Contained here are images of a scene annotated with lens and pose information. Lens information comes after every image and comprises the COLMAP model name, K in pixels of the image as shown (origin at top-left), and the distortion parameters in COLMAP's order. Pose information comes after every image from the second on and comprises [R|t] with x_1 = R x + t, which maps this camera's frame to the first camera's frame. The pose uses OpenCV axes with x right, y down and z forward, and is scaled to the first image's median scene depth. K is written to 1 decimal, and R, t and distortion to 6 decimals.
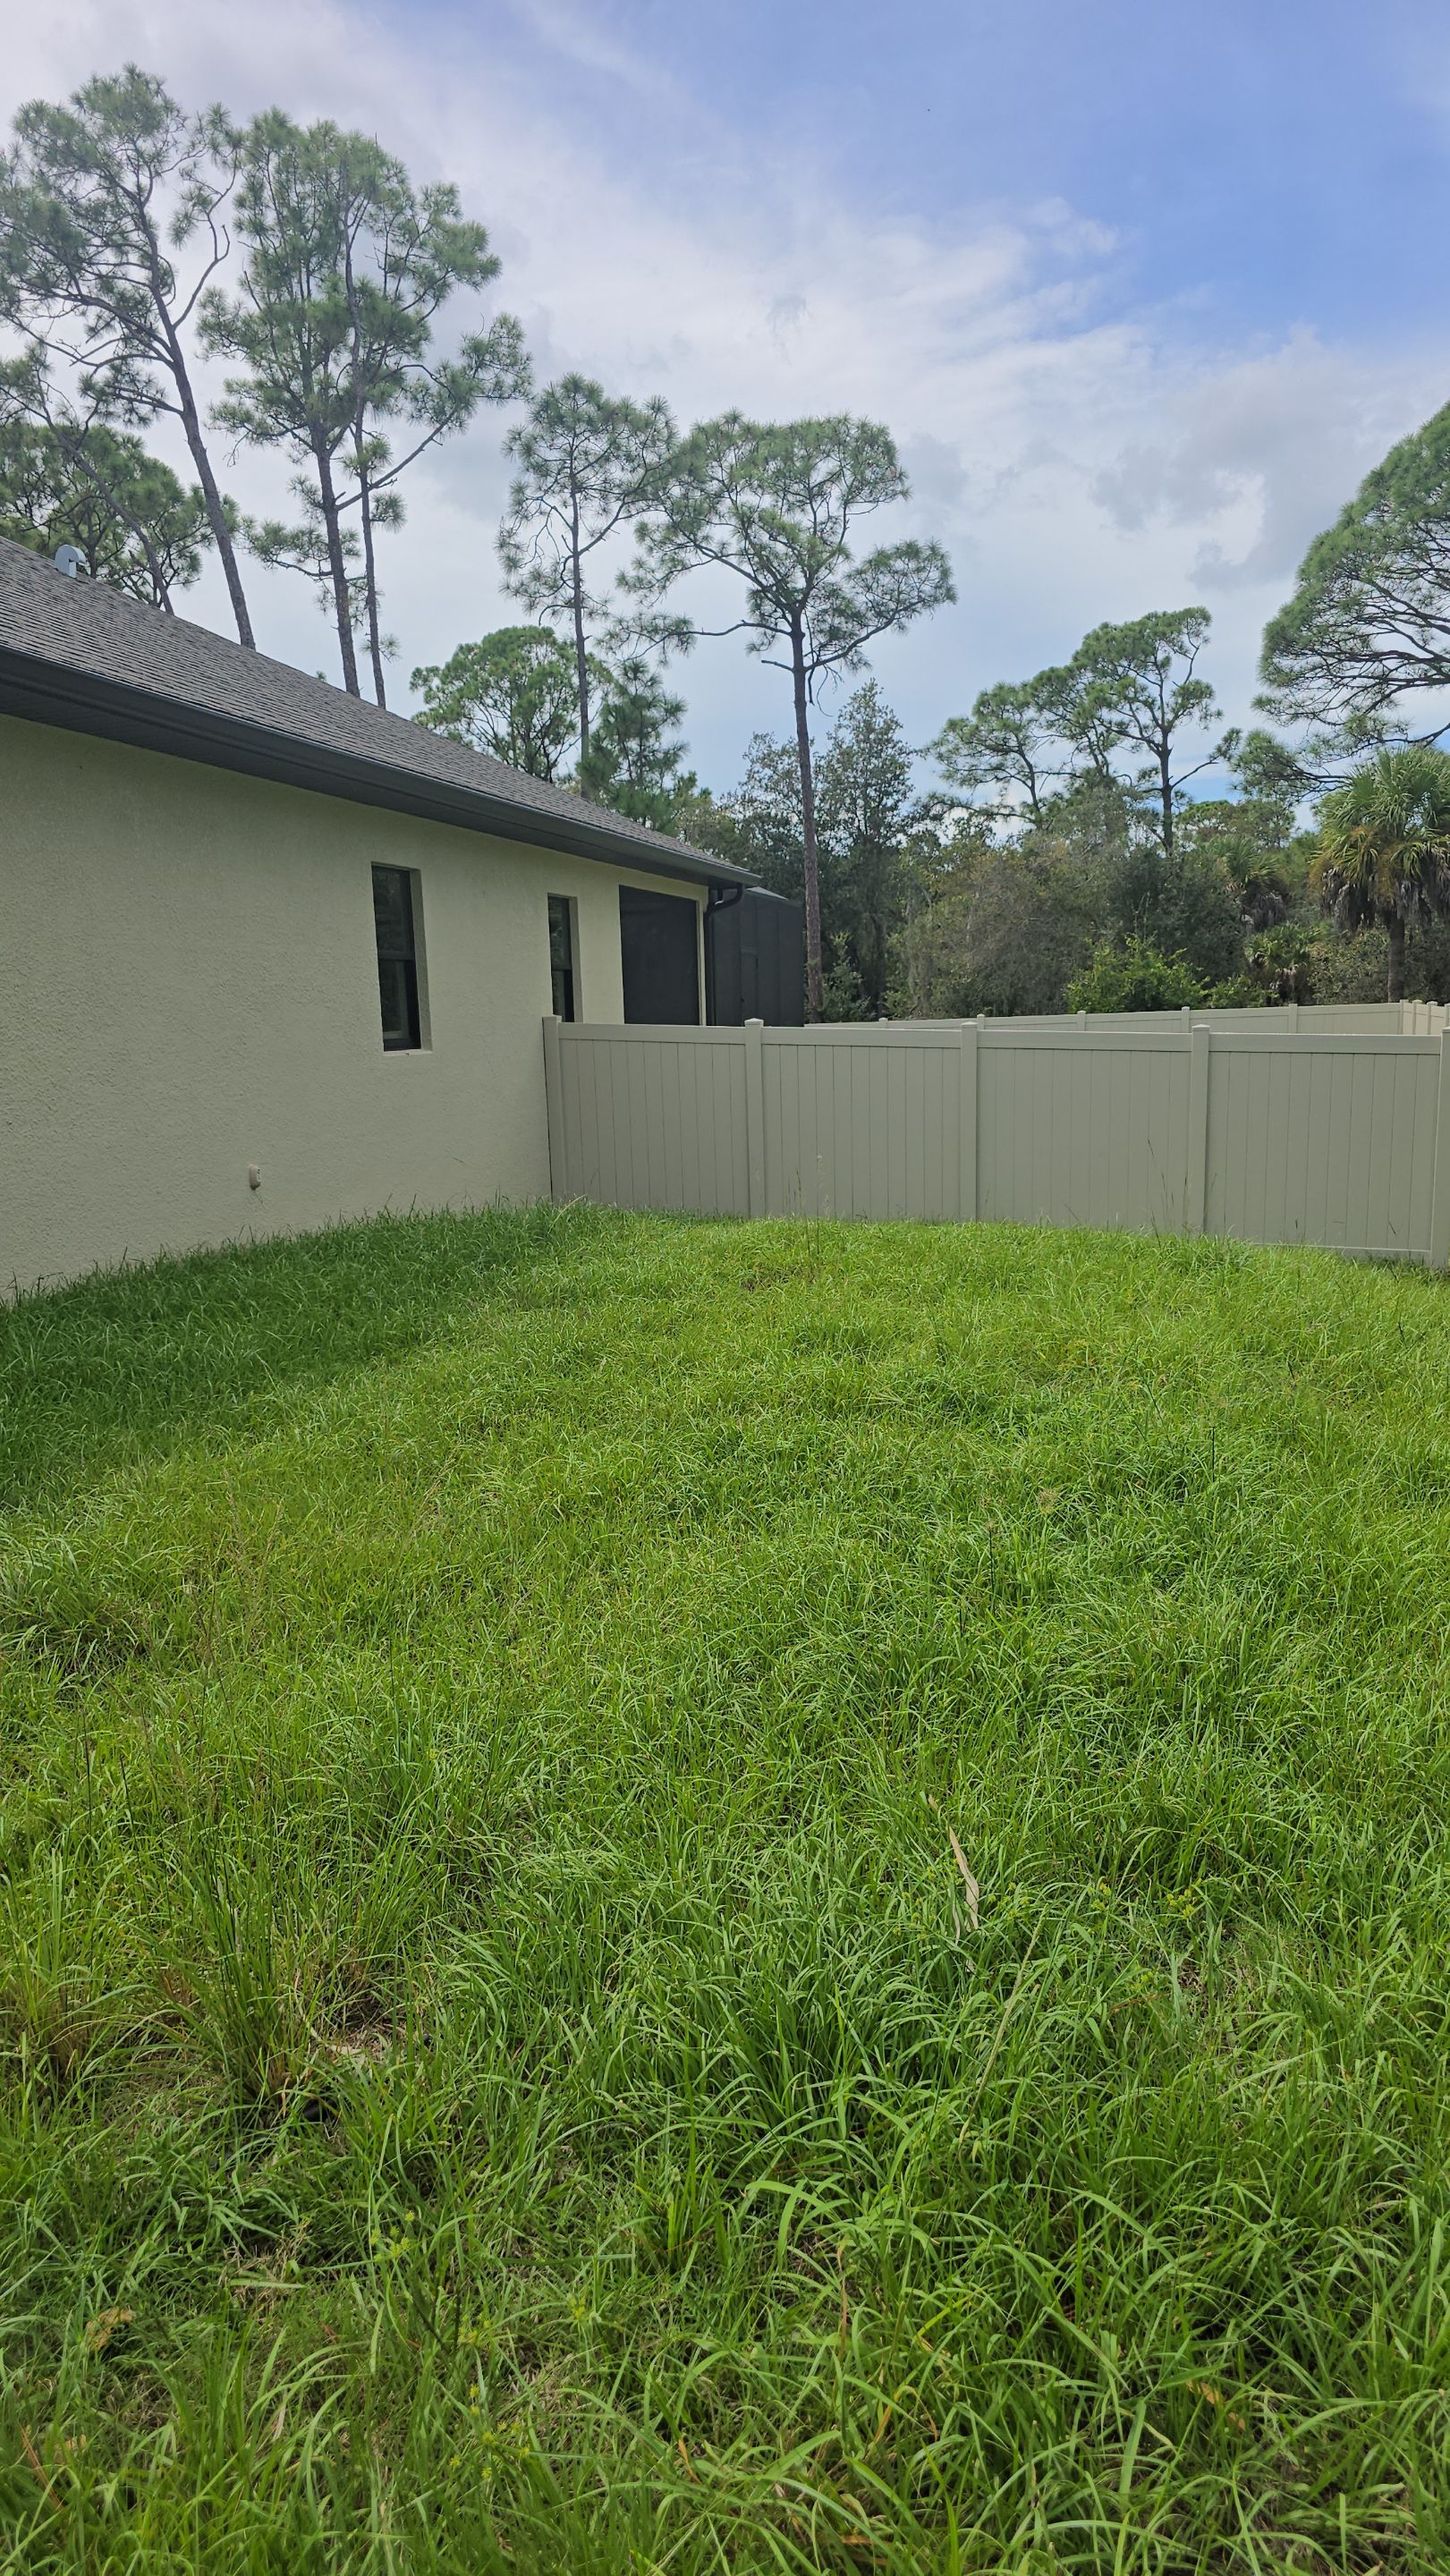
lens RADIAL K [[1720.6, 0, 744.7], [0, 1720.6, 1330.9], [0, 0, 1]] dist [0.060193, -0.057051]
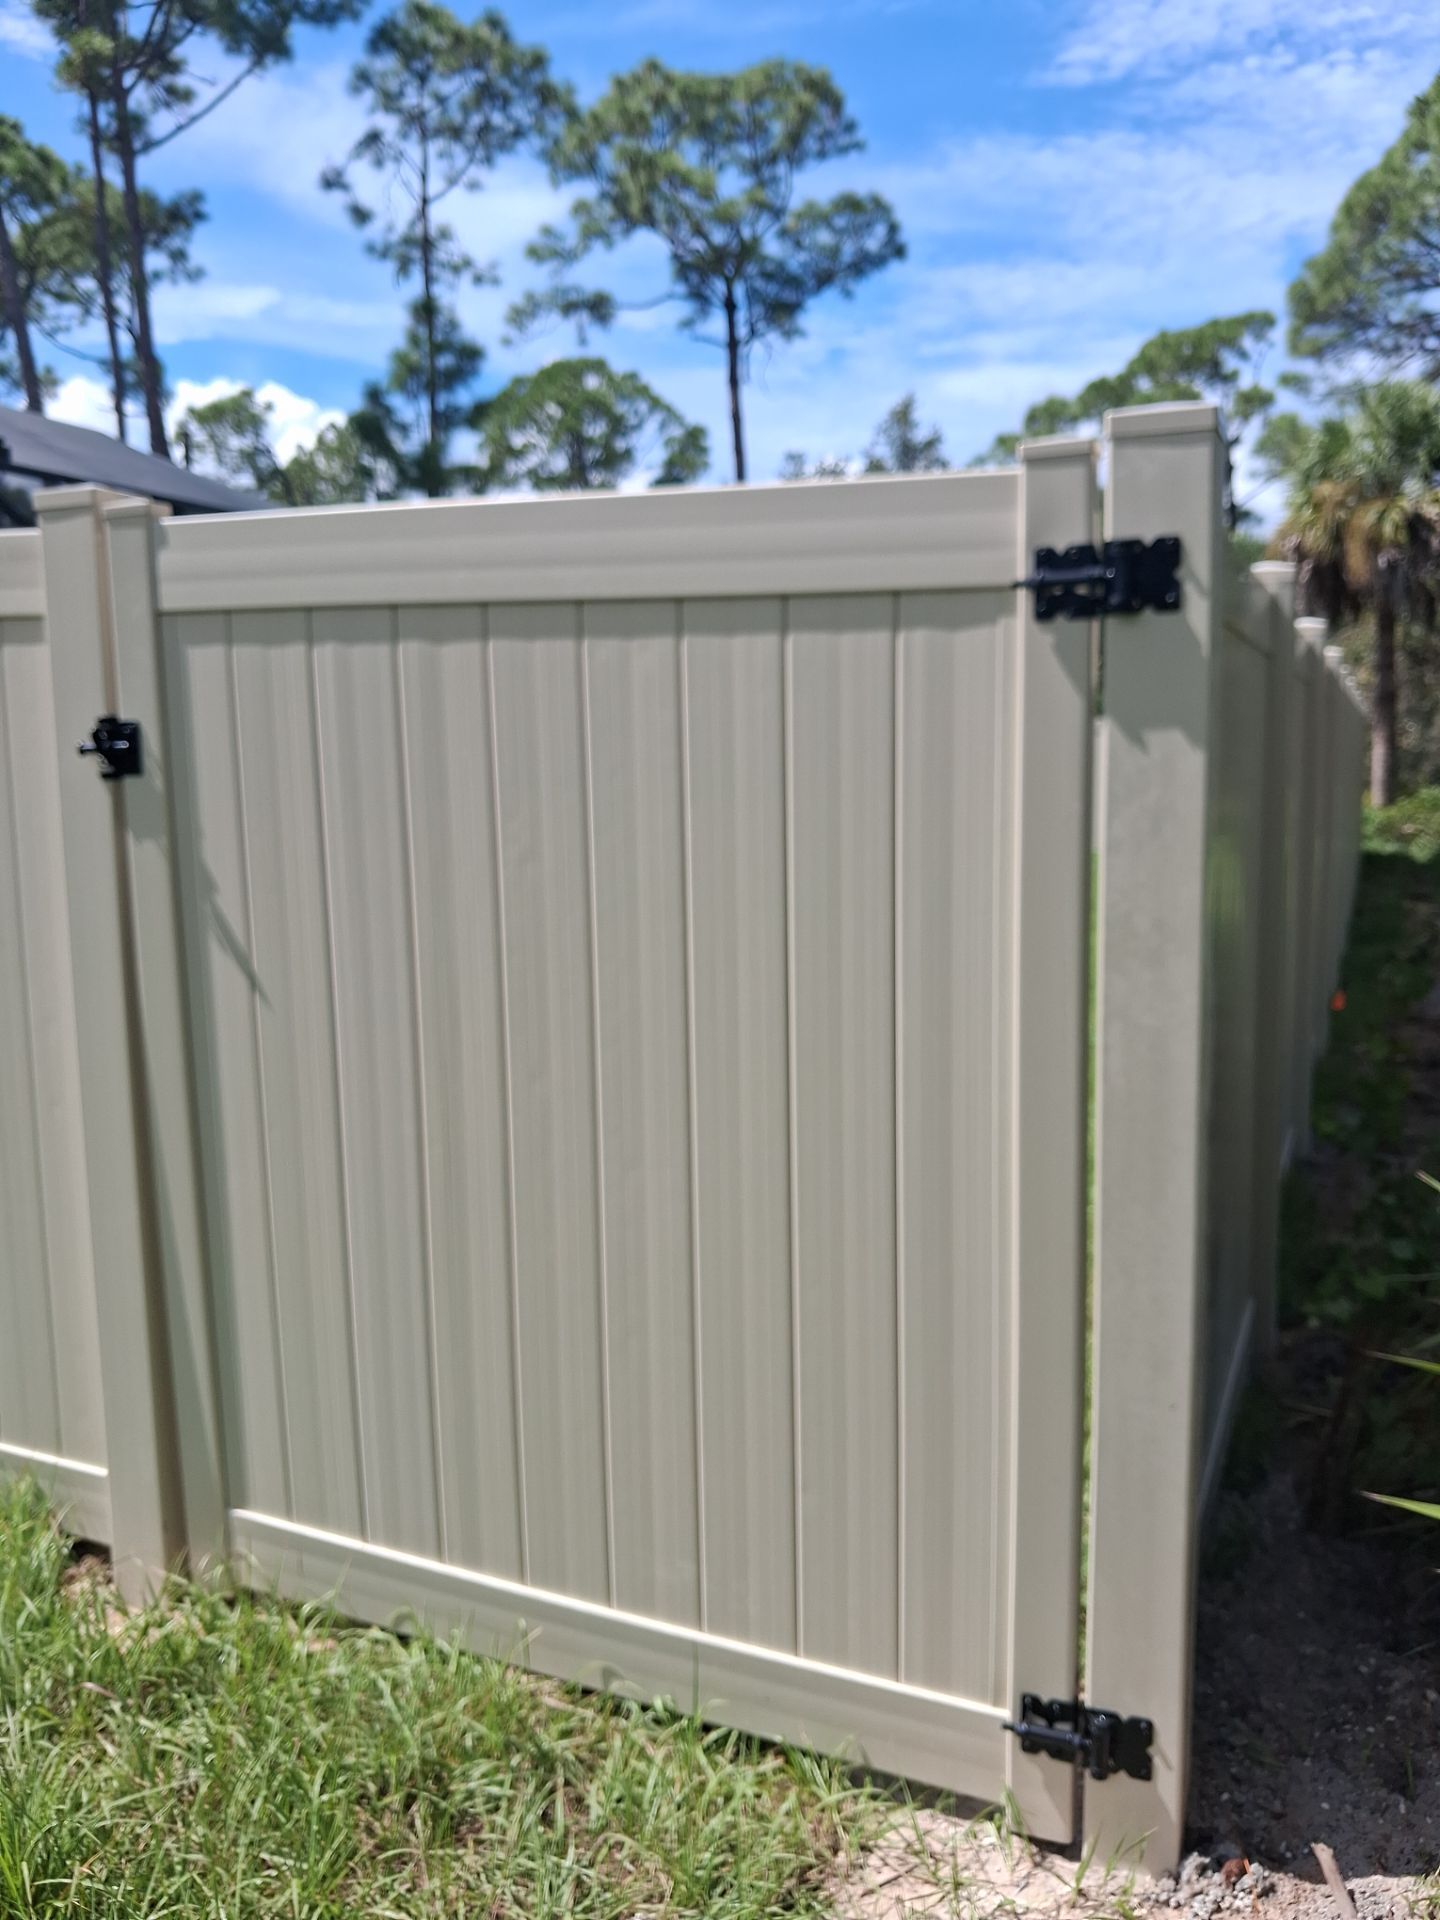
lens RADIAL K [[1481.6, 0, 845.3], [0, 1481.6, 959.7], [0, 0, 1]] dist [-0.008384, -0.023551]
pose [[0.992055, 0.029559, -0.122279, 0.222564], [-0.036239, 0.997949, -0.052767, -0.045180], [0.120468, 0.056779, 0.991092, 0.347533]]
